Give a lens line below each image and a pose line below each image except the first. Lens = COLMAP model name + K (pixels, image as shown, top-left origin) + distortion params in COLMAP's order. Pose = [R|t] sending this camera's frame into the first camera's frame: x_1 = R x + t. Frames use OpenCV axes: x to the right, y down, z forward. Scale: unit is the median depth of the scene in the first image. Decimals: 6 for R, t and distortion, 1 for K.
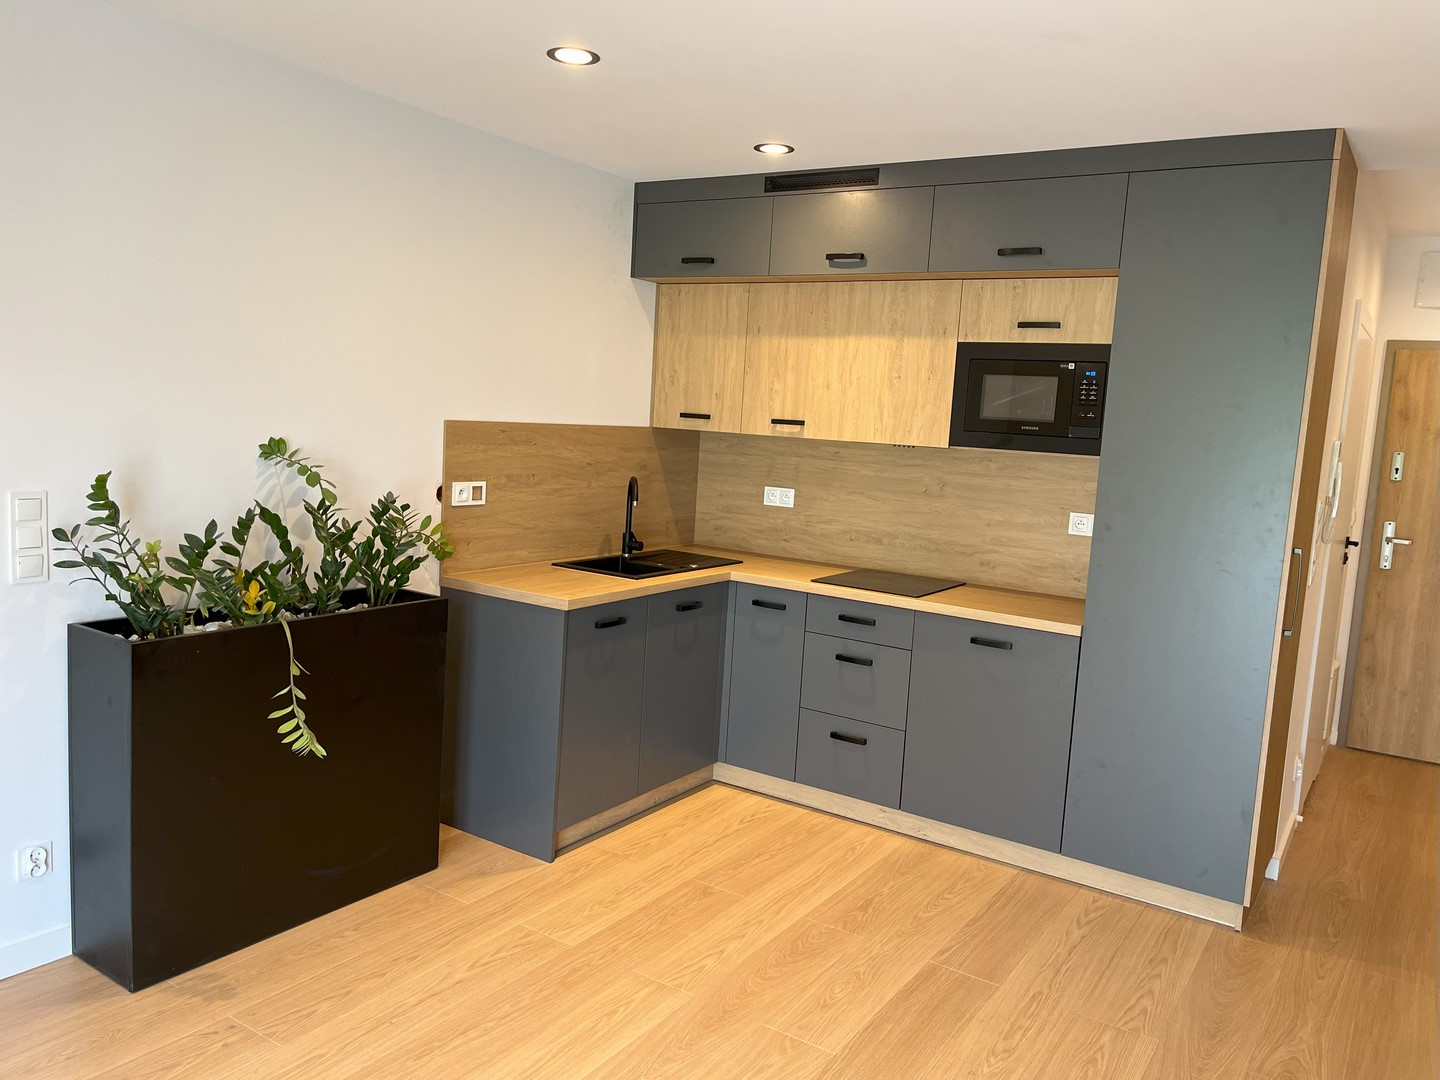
lens RADIAL K [[1089.6, 0, 727.8], [0, 1089.6, 536.9], [0, 0, 1]] dist [0.072317, -0.092102]
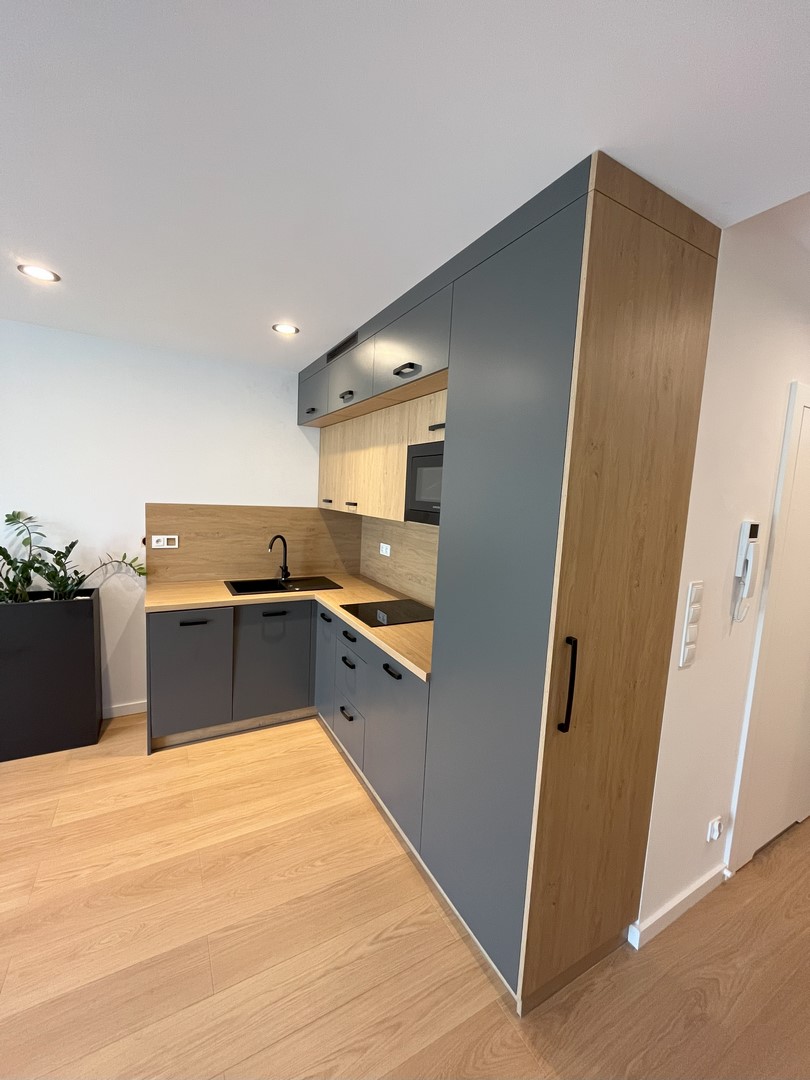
lens RADIAL K [[437.1, 0, 402.3], [0, 437.1, 540.4], [0, 0, 1]] dist [-0.001255, -0.000502]
pose [[0.884554, 0.035199, -0.465108, 0.460032], [-0.051260, 0.998445, -0.021927, -0.045026], [0.463613, 0.043237, 0.884982, 0.506226]]
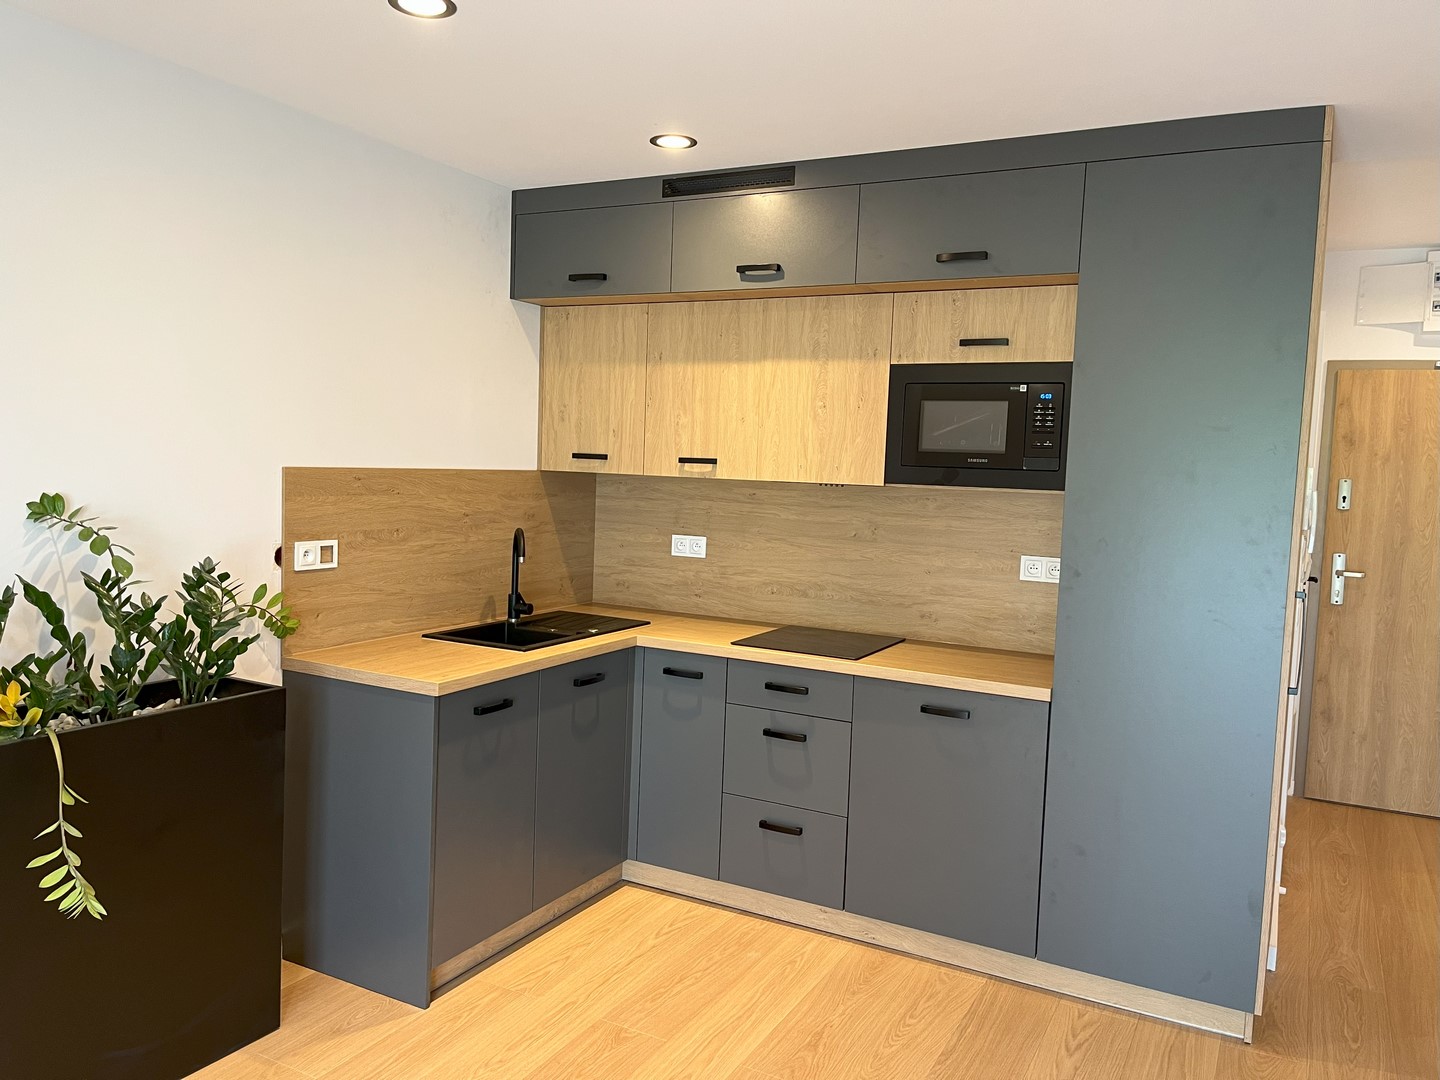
lens RADIAL K [[1092.3, 0, 711.3], [0, 1092.3, 545.4], [0, 0, 1]] dist [0.079728, -0.103771]
pose [[0.996436, -0.029299, 0.079097, -0.005276], [0.031900, 0.998985, -0.031817, -0.010595], [-0.078085, 0.034227, 0.996359, 0.144873]]
